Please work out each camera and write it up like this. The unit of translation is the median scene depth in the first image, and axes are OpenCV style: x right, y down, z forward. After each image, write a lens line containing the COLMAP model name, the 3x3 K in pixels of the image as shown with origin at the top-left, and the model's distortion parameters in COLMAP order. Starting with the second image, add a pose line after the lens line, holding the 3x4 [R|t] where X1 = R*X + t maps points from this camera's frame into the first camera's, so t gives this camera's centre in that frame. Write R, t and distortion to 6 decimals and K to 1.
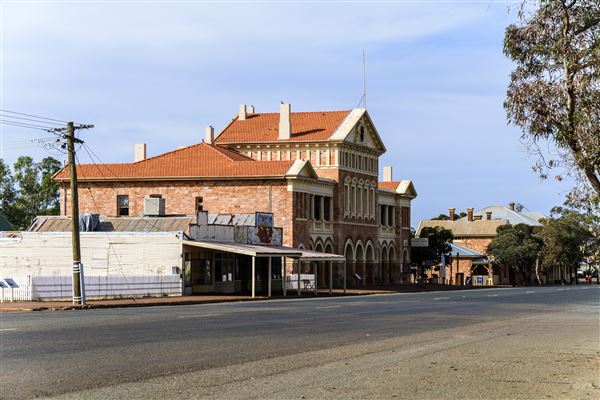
lens RADIAL K [[1397.3, 0, 301.0], [0, 1397.3, 201.1], [0, 0, 1]] dist [-0.031908, 0.000000]
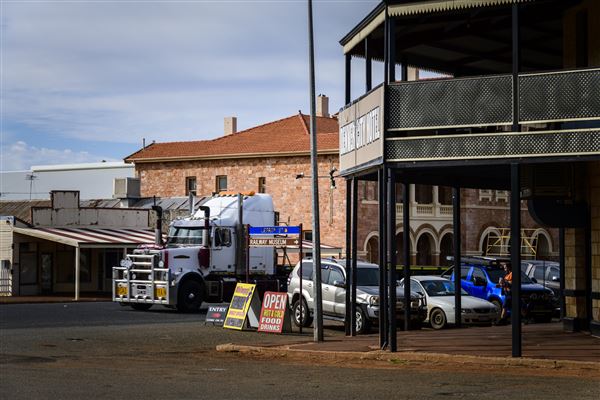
lens RADIAL K [[1397.3, 0, 300.6], [0, 1397.3, 200.1], [0, 0, 1]] dist [-0.031908, 0.000000]
pose [[0.929876, -0.008863, -0.367765, 0.260422], [0.010770, 0.999937, 0.003132, 0.008418], [0.367715, -0.006873, 0.929913, 0.222881]]
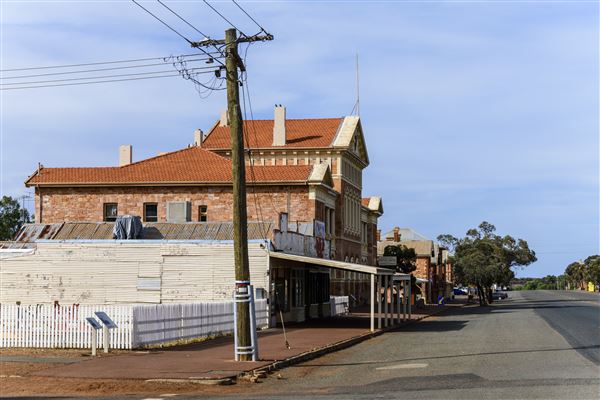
lens RADIAL K [[1149.7, 0, 298.1], [0, 1149.7, 197.9], [0, 0, 1]] dist [-0.009624, 0.000000]
pose [[0.992228, 0.012277, 0.123828, -0.102960], [-0.008783, 0.999549, -0.028727, 0.012223], [-0.124125, 0.027416, 0.991888, 0.289125]]
